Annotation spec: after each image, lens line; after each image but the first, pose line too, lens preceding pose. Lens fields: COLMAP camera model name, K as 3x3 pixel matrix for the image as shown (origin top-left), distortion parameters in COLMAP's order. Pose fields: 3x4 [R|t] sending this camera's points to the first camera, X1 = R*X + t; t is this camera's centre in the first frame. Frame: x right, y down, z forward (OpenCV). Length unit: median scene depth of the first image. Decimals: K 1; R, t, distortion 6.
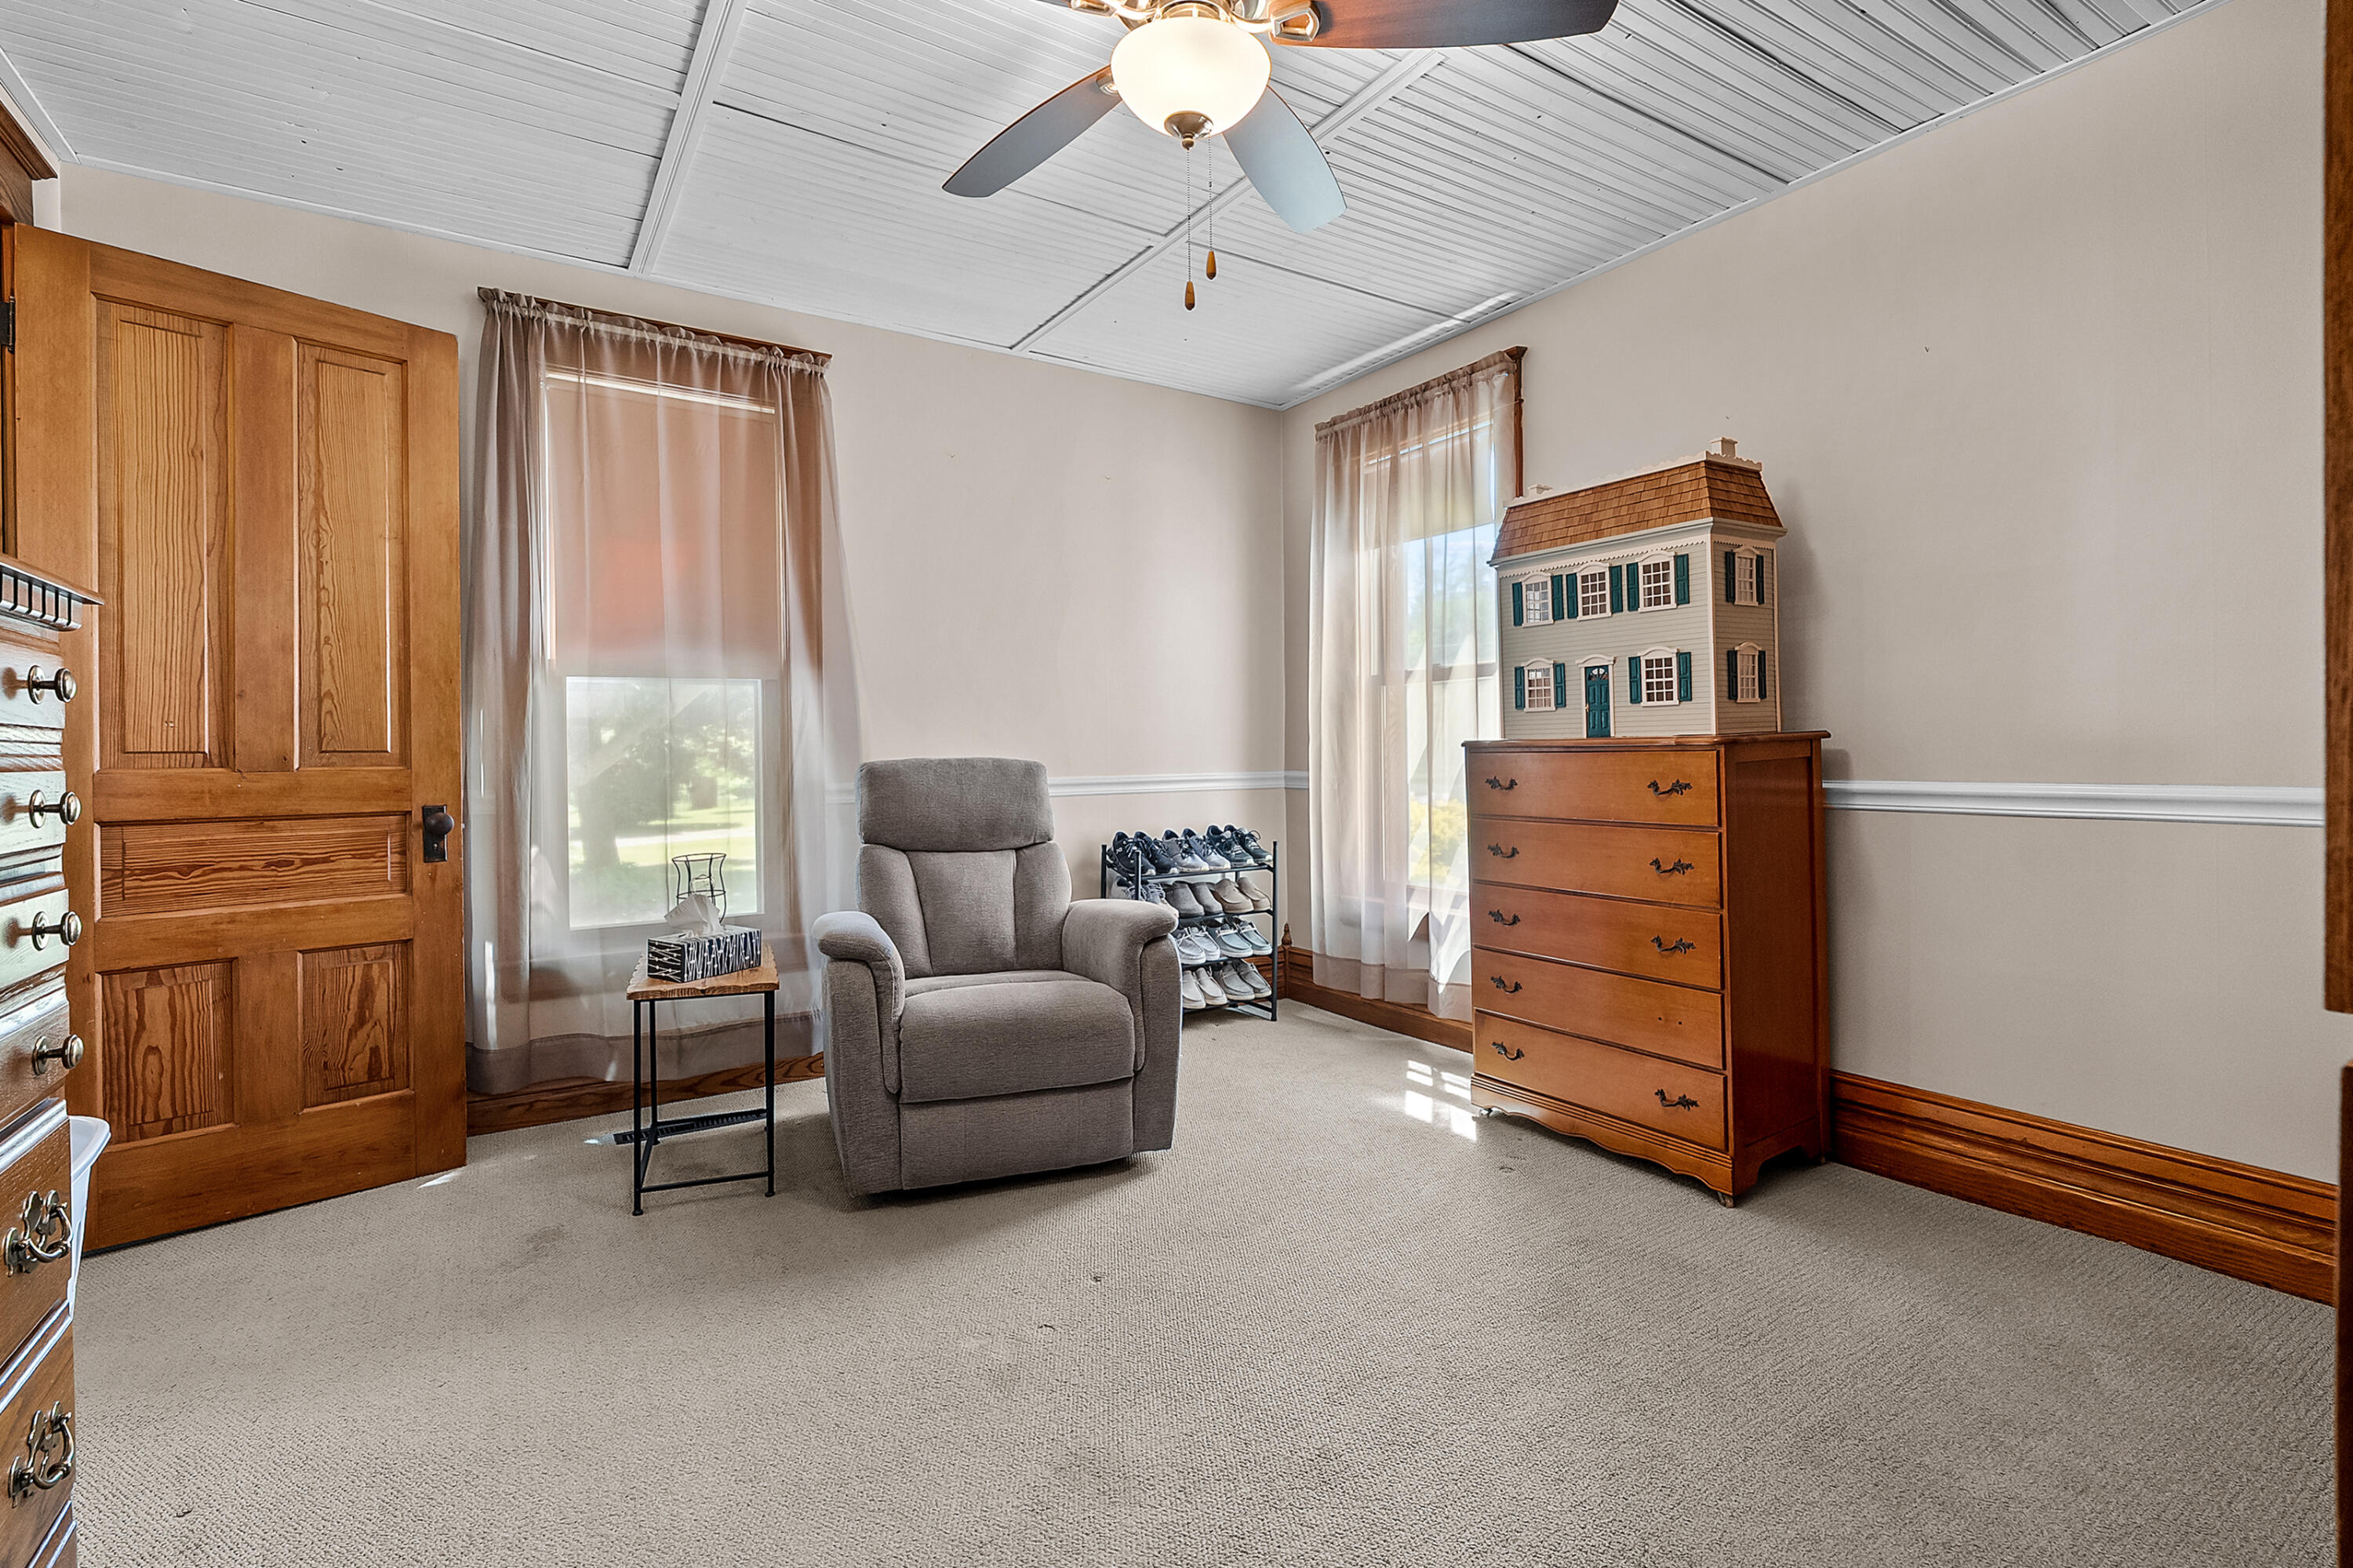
lens RADIAL K [[1071.2, 0, 1168.0], [0, 1071.2, 767.4], [0, 0, 1]] dist [0.004751, 0.000703]
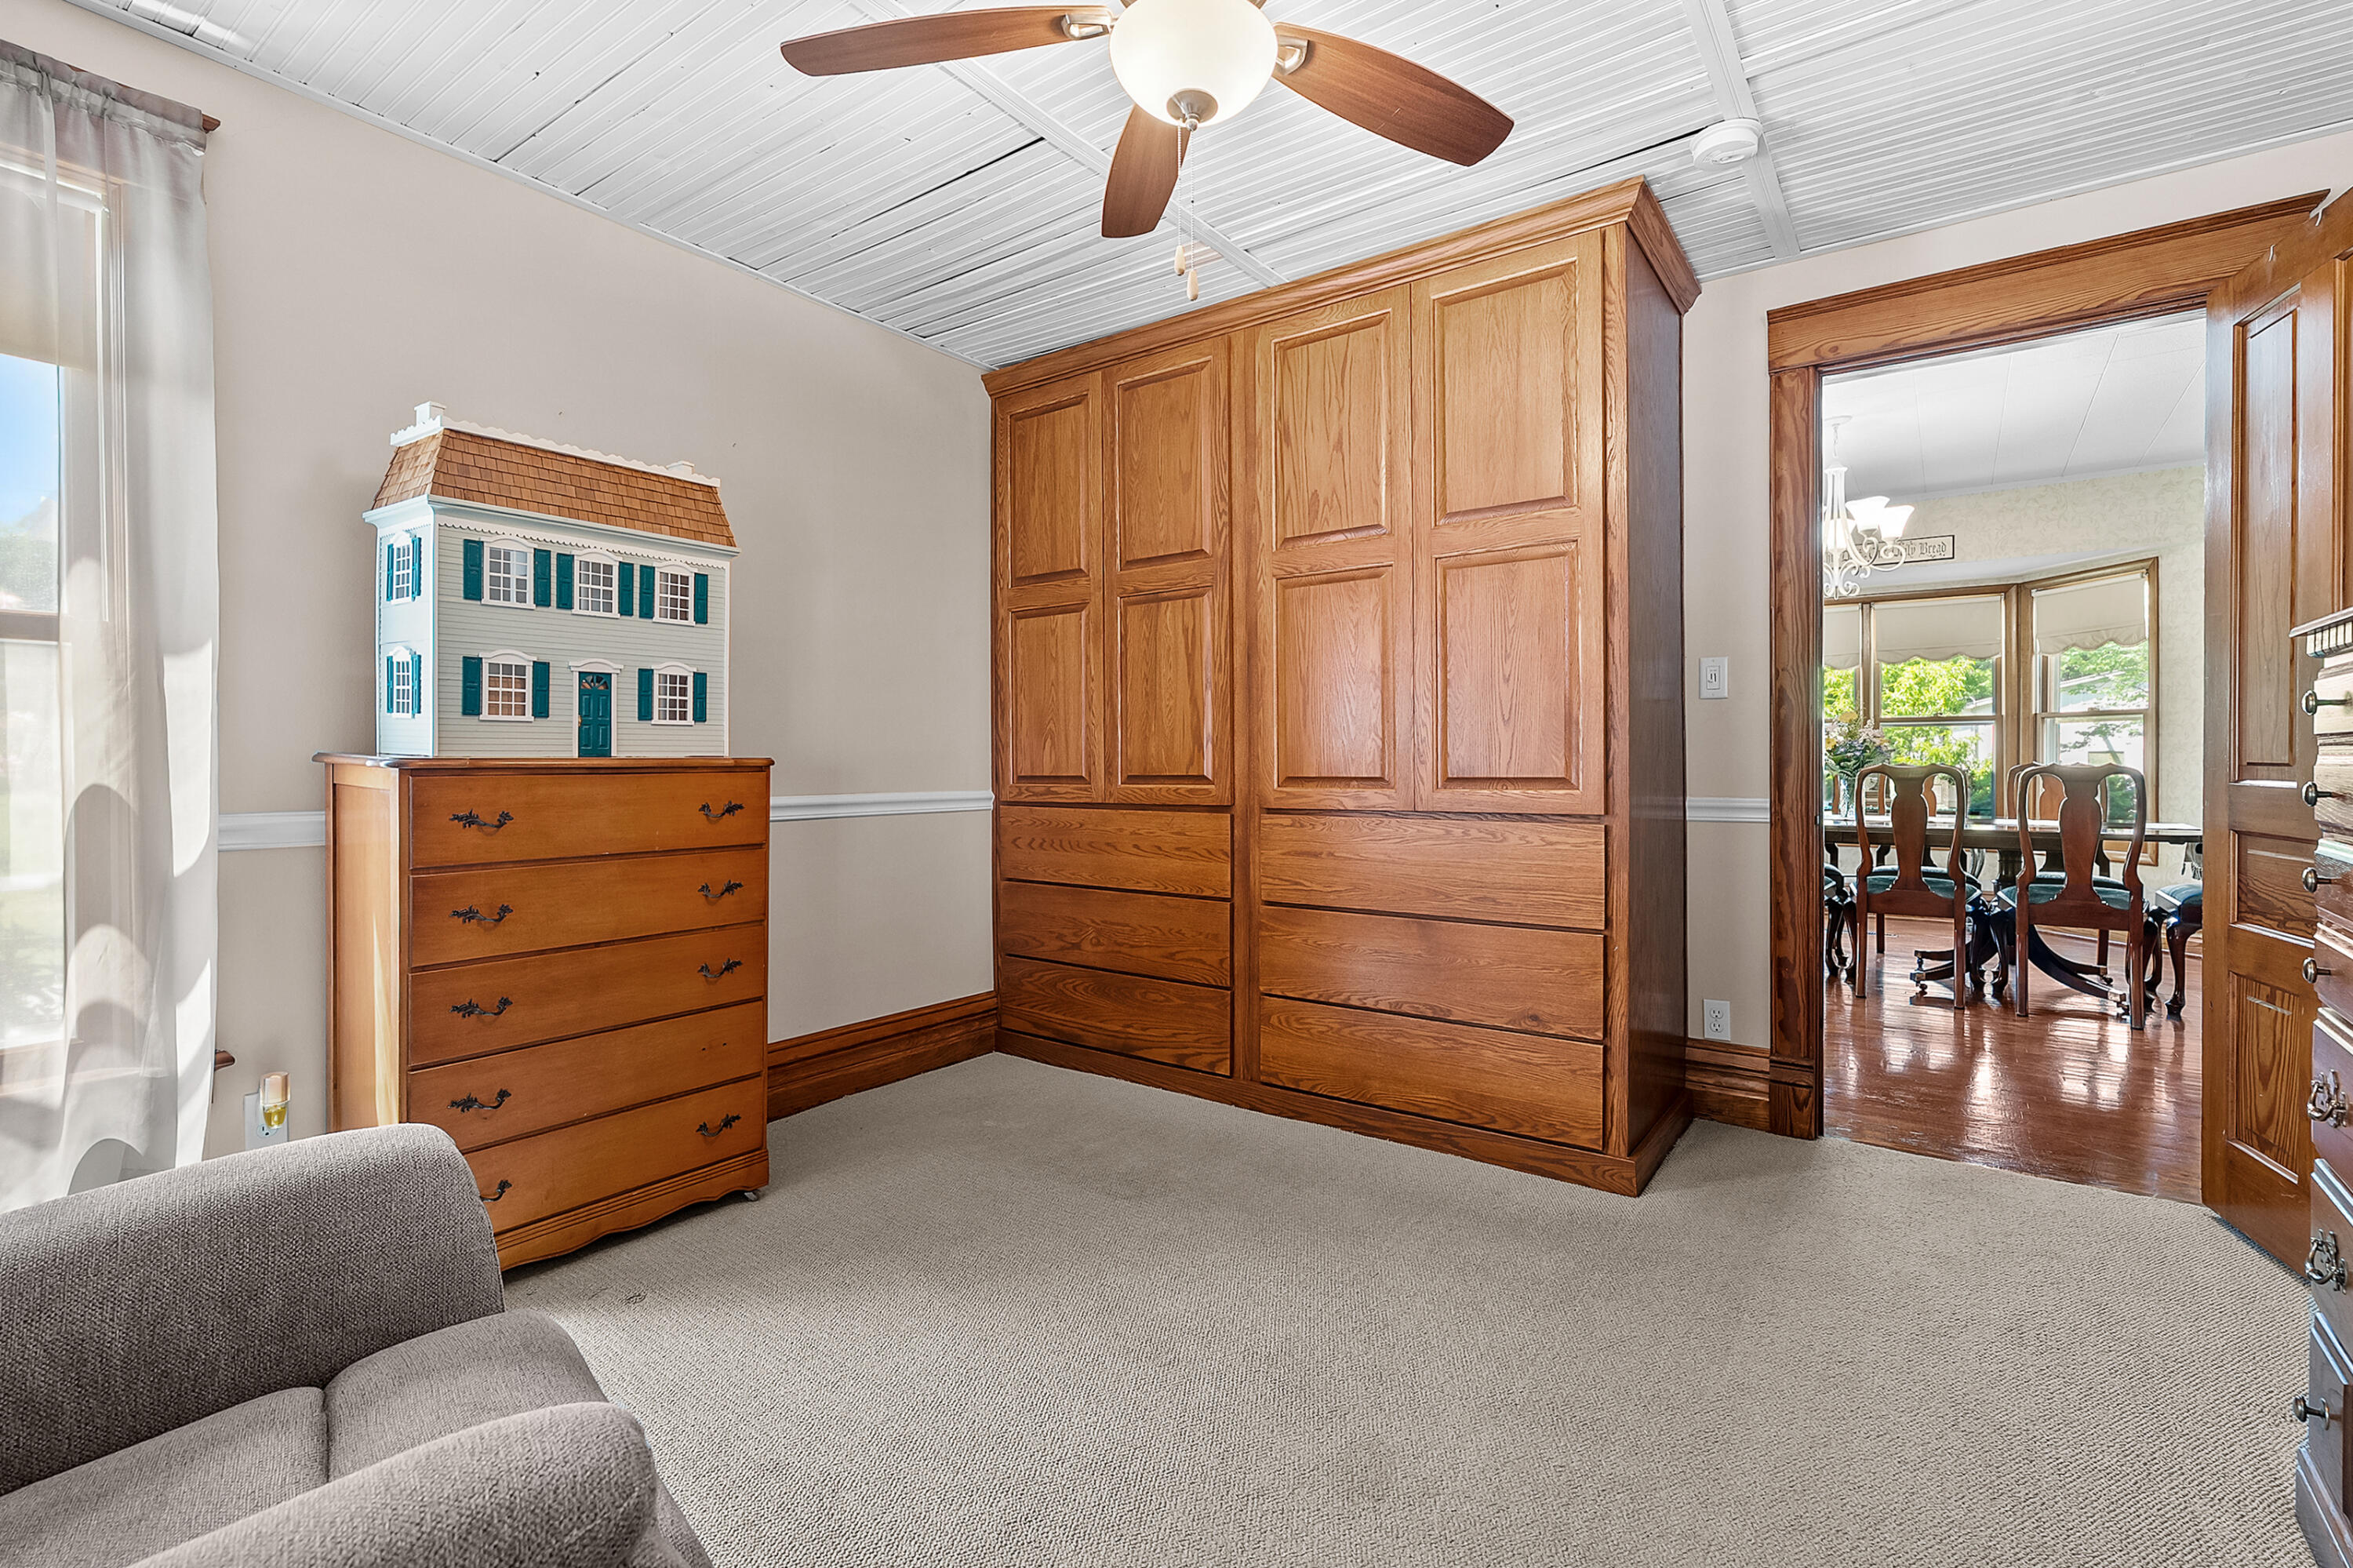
lens RADIAL K [[1071.2, 0, 1176.9], [0, 1071.2, 769.6], [0, 0, 1]] dist [0.004751, 0.000703]
pose [[-0.362140, 0.007510, 0.932094, -0.564587], [0.023667, 0.999719, 0.001141, -0.007939], [-0.931823, 0.022473, -0.362216, 0.895009]]
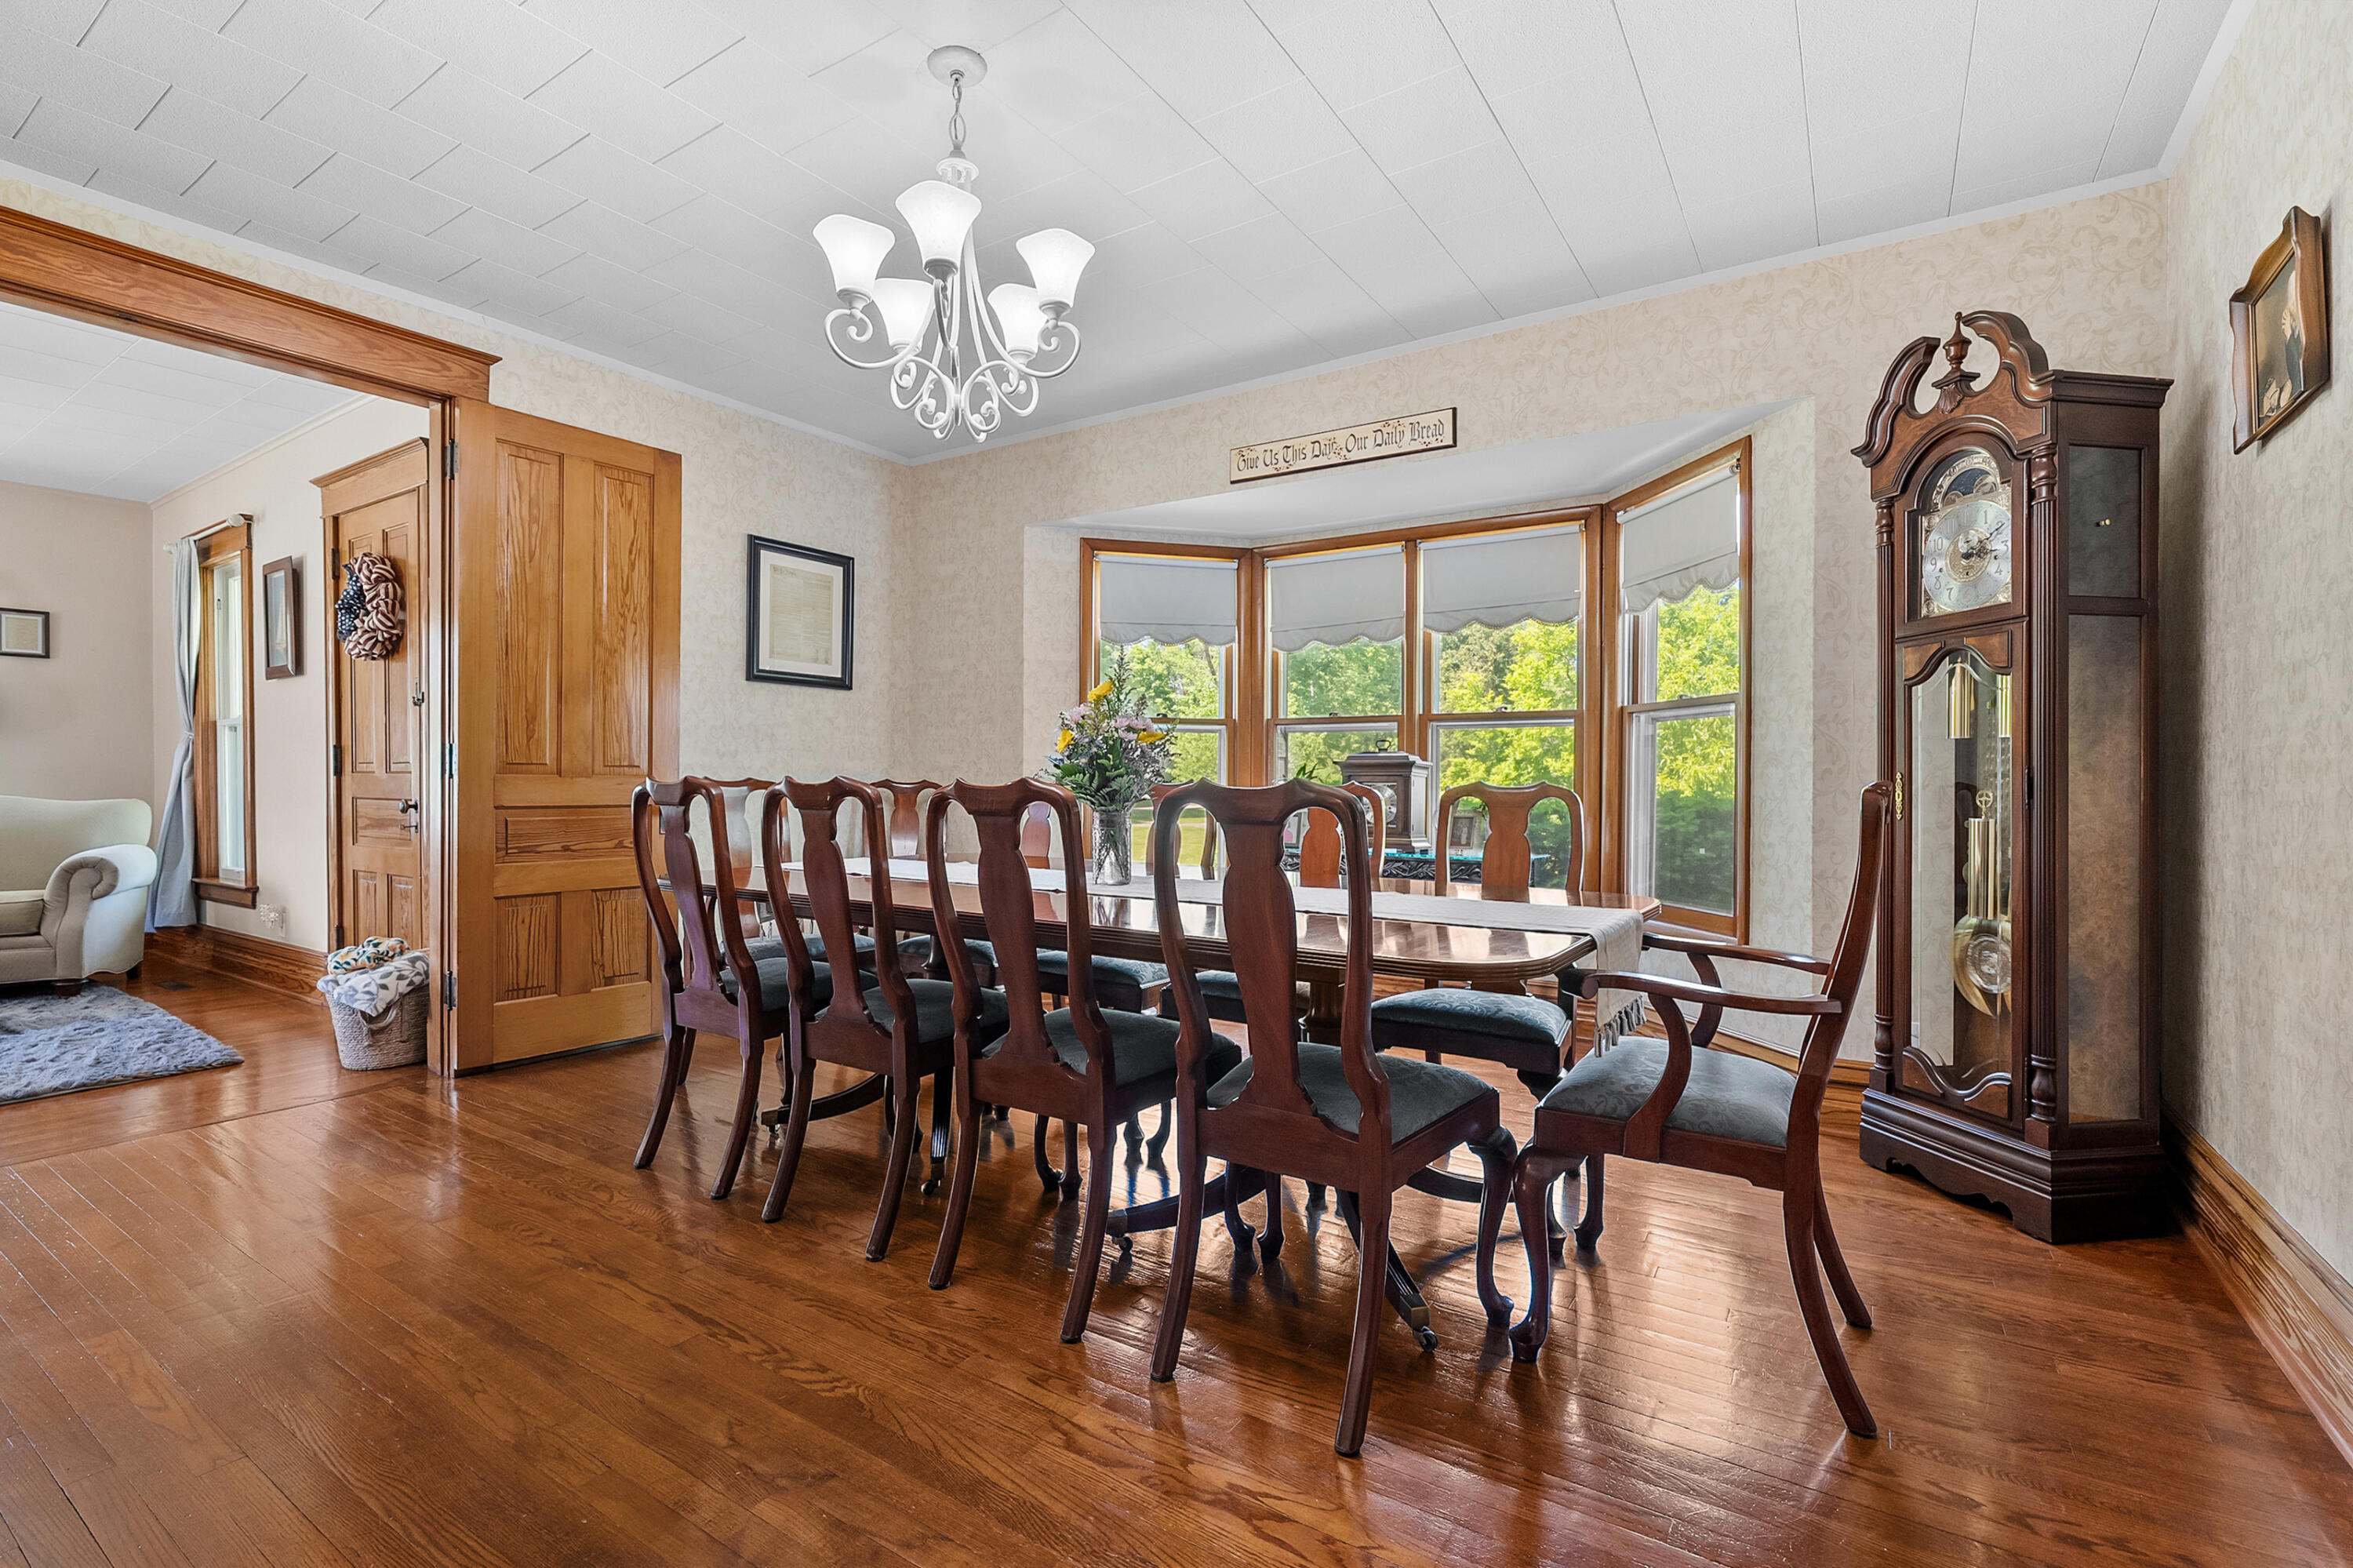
lens RADIAL K [[1071.2, 0, 1170.3], [0, 1071.2, 794.5], [0, 0, 1]] dist [0.004751, 0.000703]
pose [[-0.411997, 0.007987, 0.911150, -0.543891], [0.021095, 0.999777, 0.000774, -0.006259], [-0.910941, 0.019539, -0.412073, 0.823094]]
